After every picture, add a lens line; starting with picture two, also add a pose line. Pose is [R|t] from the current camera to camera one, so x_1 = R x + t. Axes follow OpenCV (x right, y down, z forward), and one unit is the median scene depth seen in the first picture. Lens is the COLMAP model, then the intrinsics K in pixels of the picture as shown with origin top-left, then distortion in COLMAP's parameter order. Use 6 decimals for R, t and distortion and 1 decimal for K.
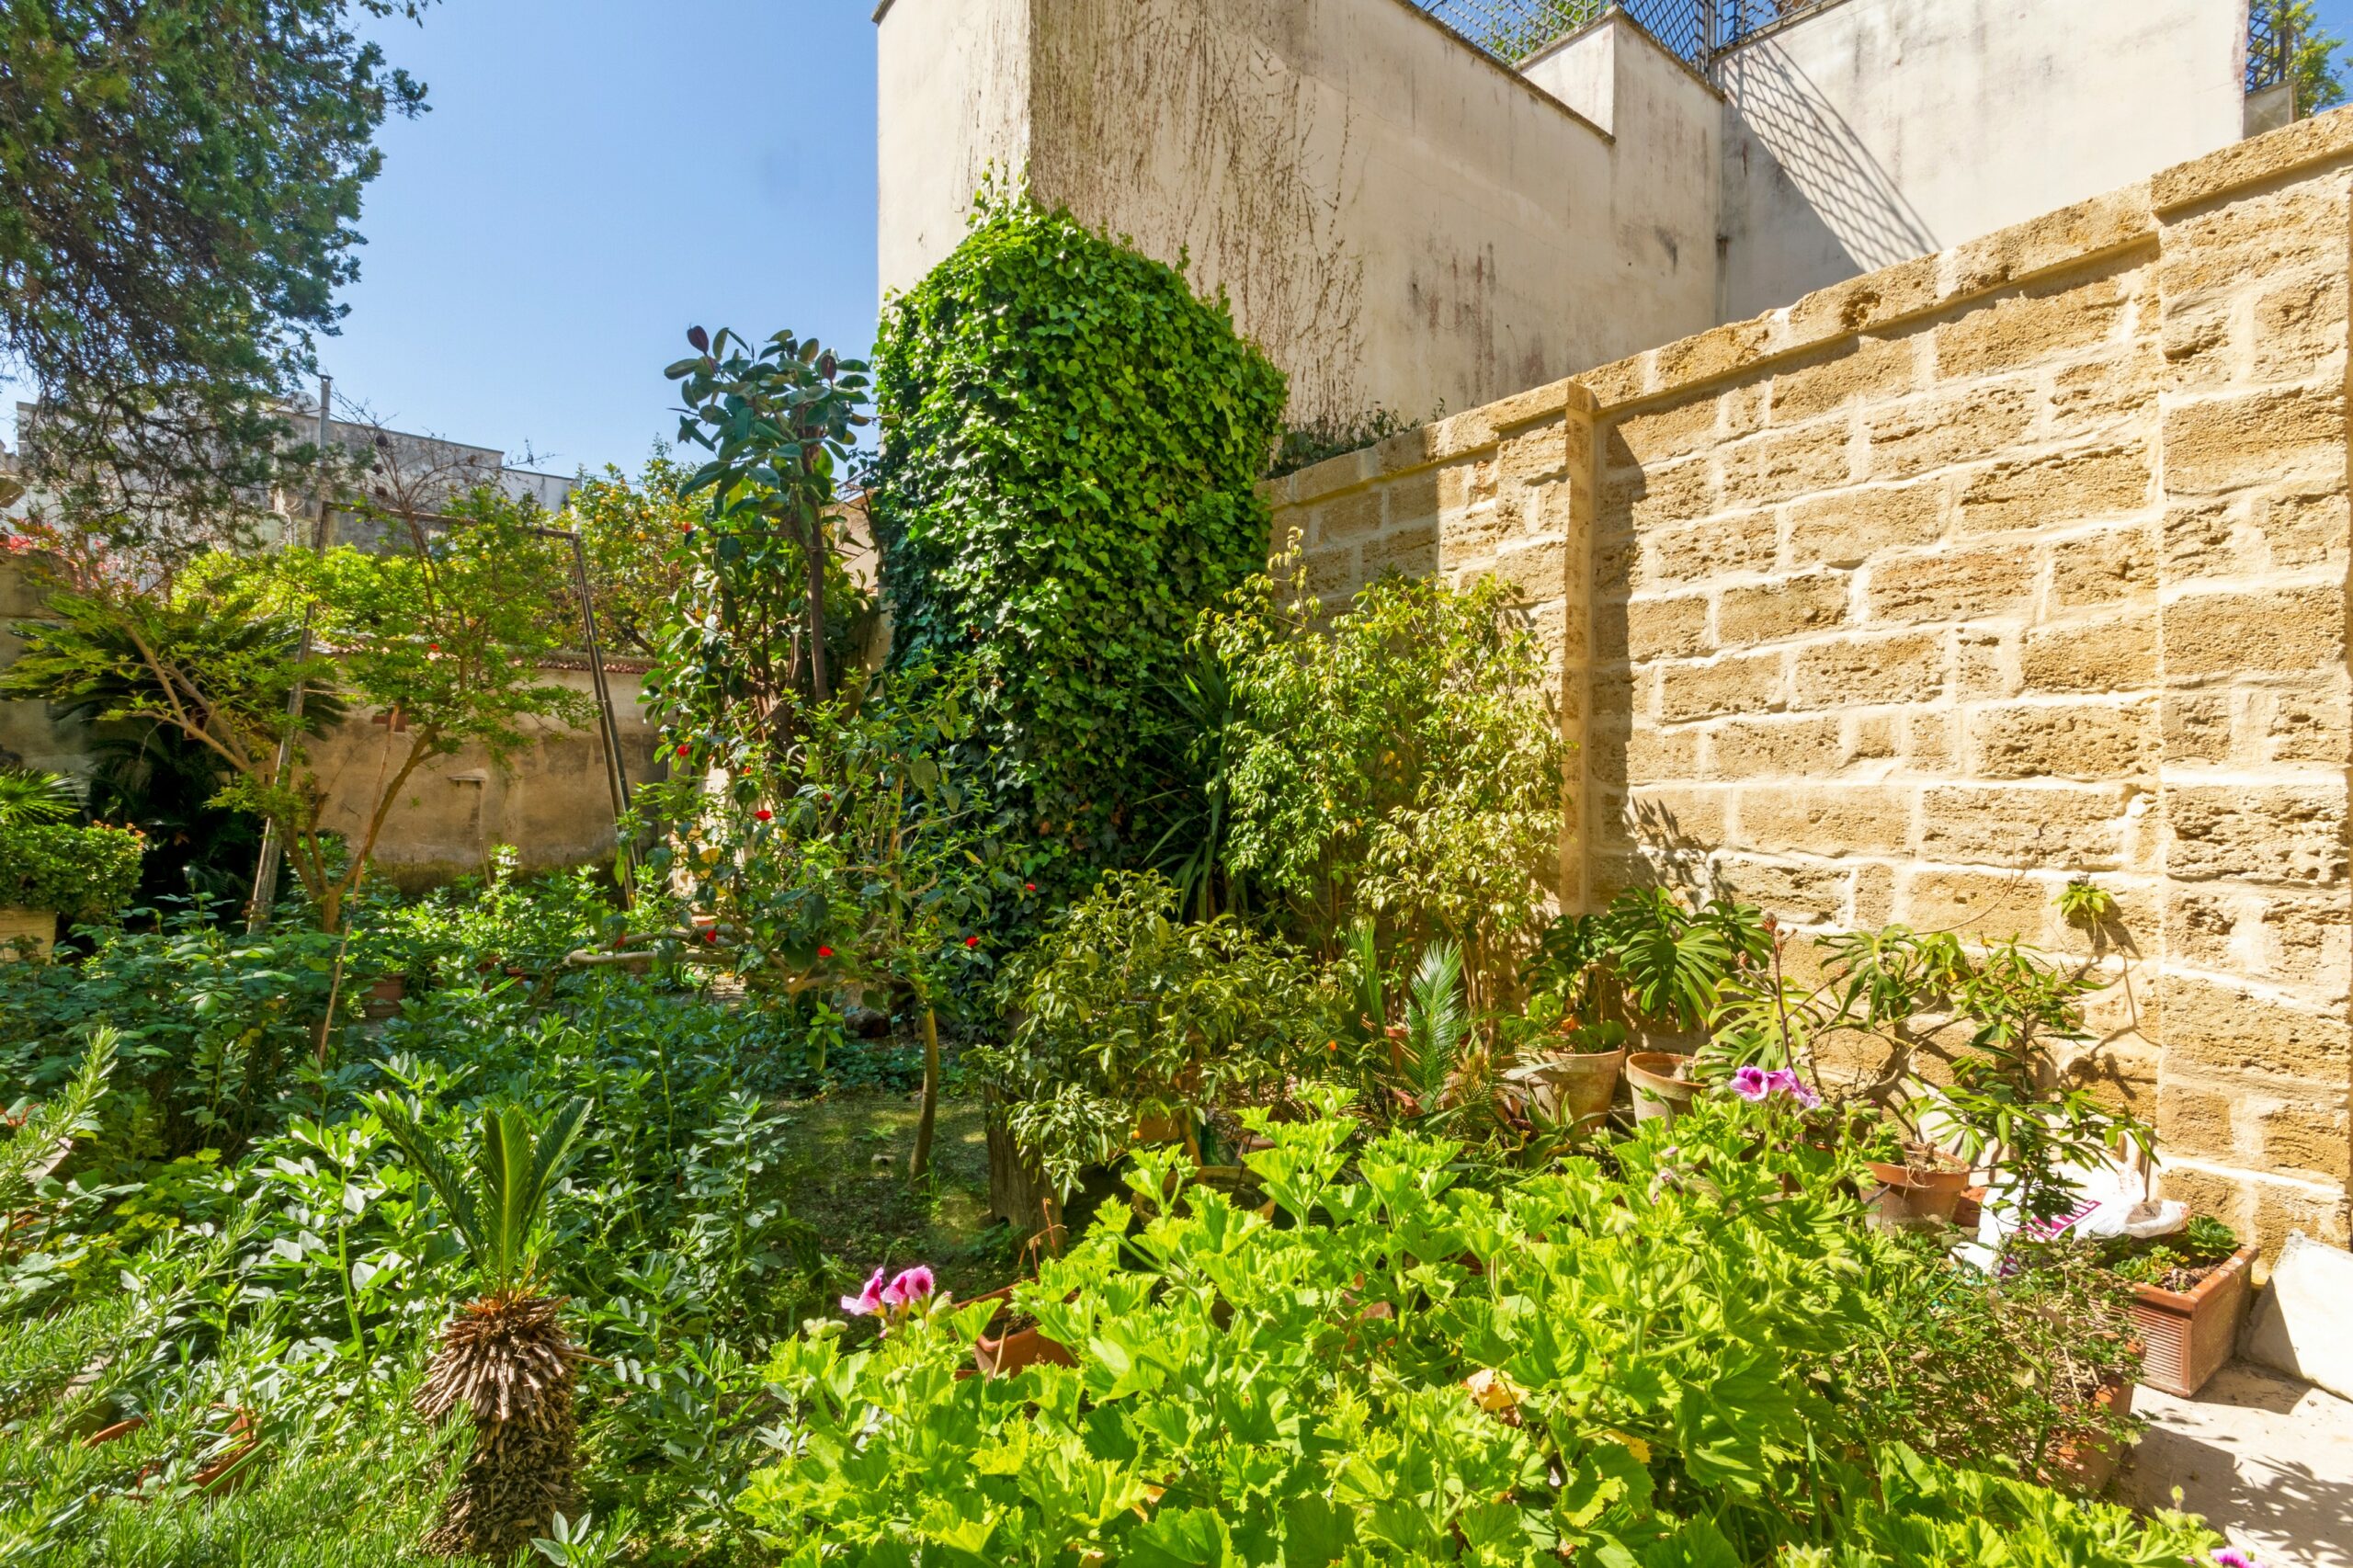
lens RADIAL K [[1112.3, 0, 1213.8], [0, 1112.3, 792.7], [0, 0, 1]] dist [0.005288, 0.000462]
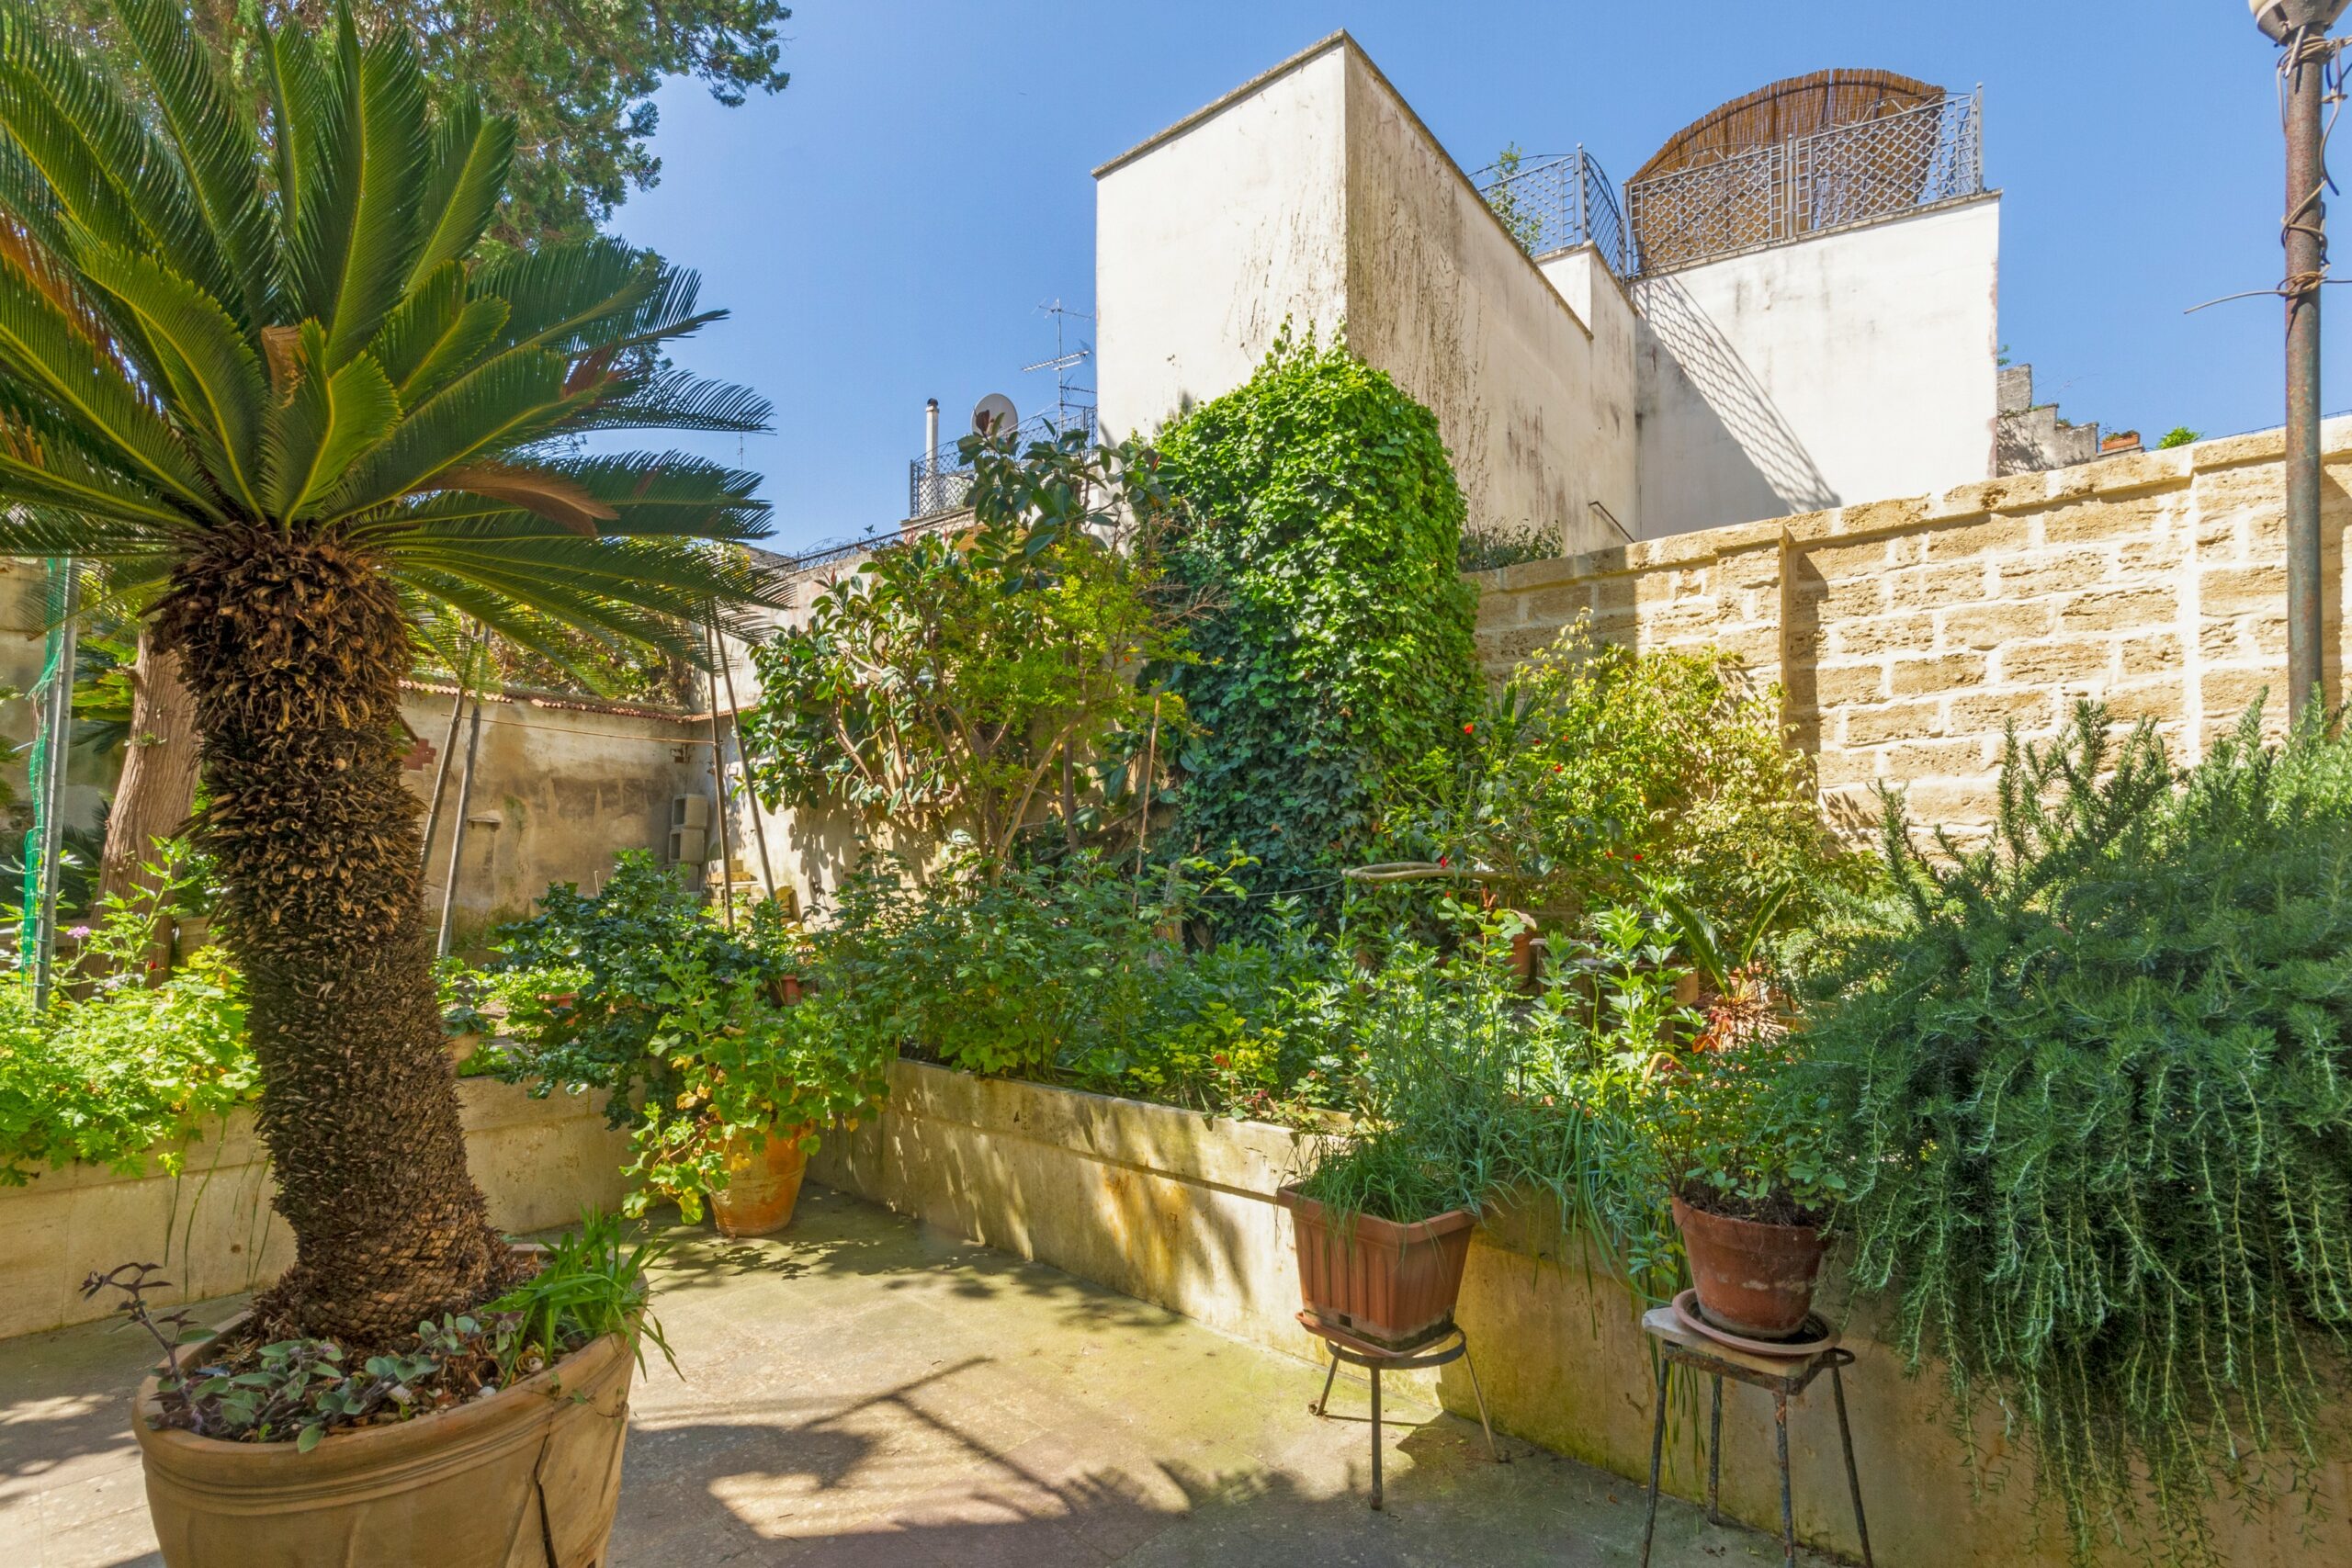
lens RADIAL K [[1068.9, 0, 1222.2], [0, 1068.9, 807.0], [0, 0, 1]] dist [0.002929, 0.000135]
pose [[0.965960, 0.009256, 0.258528, -0.785053], [0.005524, 0.998394, -0.056384, 0.096188], [-0.258634, 0.055893, 0.964357, -0.190668]]
